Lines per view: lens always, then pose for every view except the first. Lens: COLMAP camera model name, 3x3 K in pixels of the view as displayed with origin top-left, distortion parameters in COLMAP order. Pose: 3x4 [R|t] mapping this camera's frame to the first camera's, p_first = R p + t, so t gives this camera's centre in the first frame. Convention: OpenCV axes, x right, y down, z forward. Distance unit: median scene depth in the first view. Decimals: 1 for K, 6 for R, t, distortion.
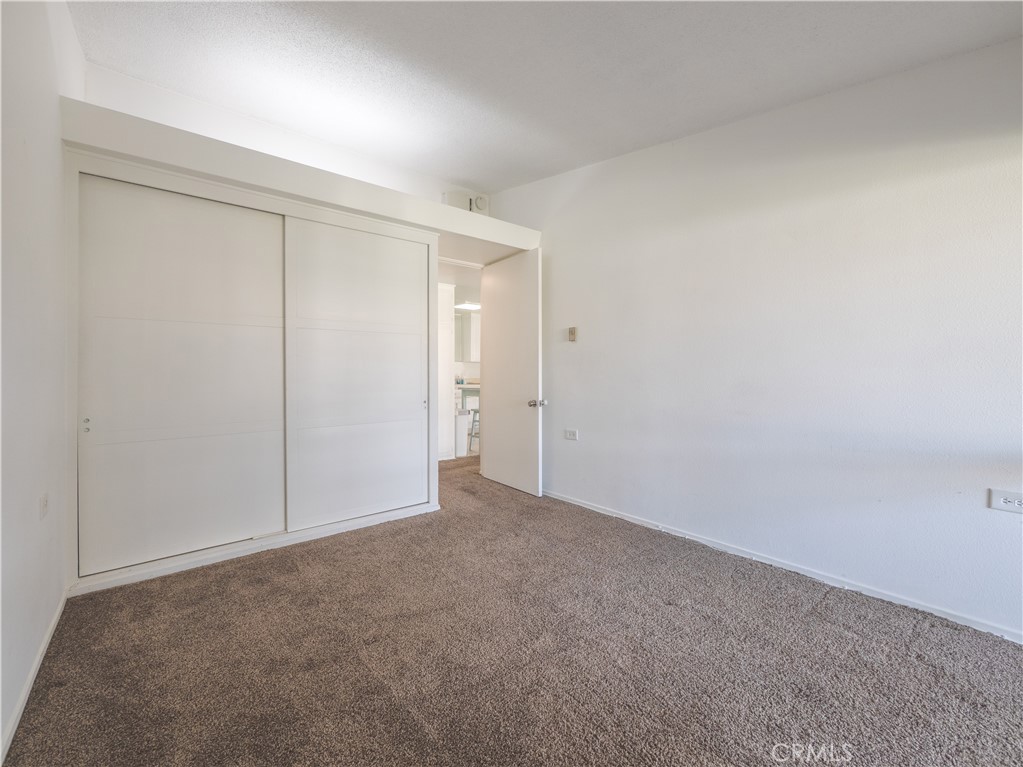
lens RADIAL K [[425.3, 0, 509.9], [0, 425.3, 376.9], [0, 0, 1]] dist [-0.005491, -0.000046]
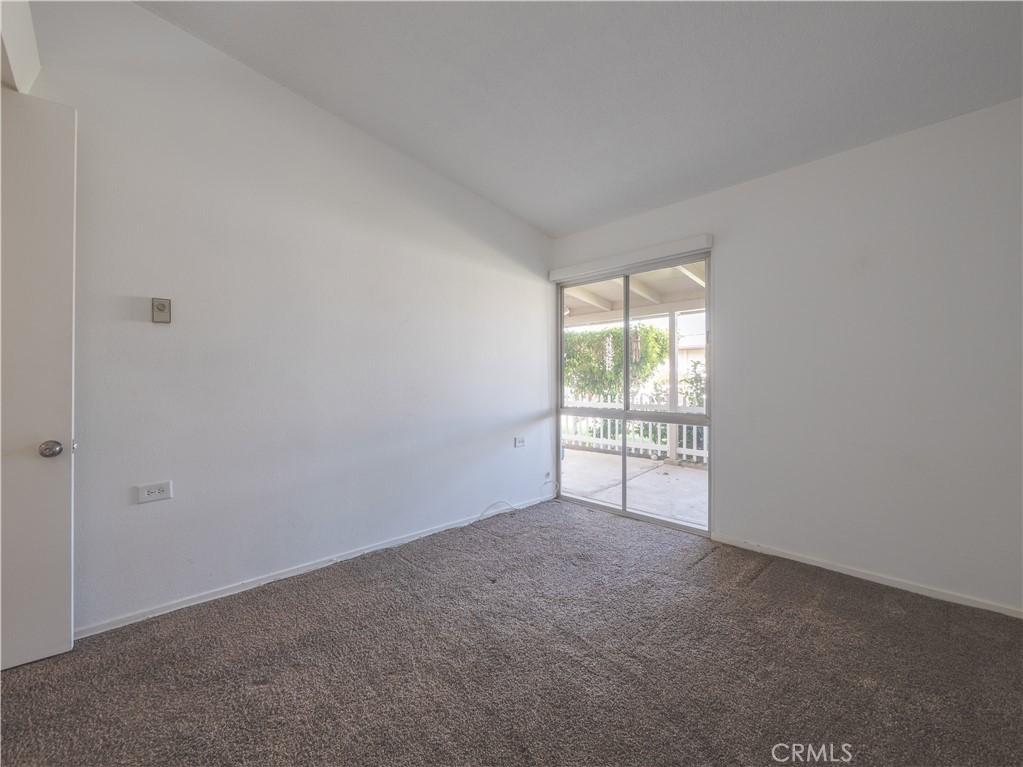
lens RADIAL K [[425.3, 0, 509.9], [0, 425.3, 376.9], [0, 0, 1]] dist [-0.005491, -0.000046]
pose [[-0.074633, 0.004900, 0.997199, -0.597959], [0.005743, 0.999973, -0.004484, -0.011064], [-0.997195, 0.005392, -0.074660, 0.795740]]
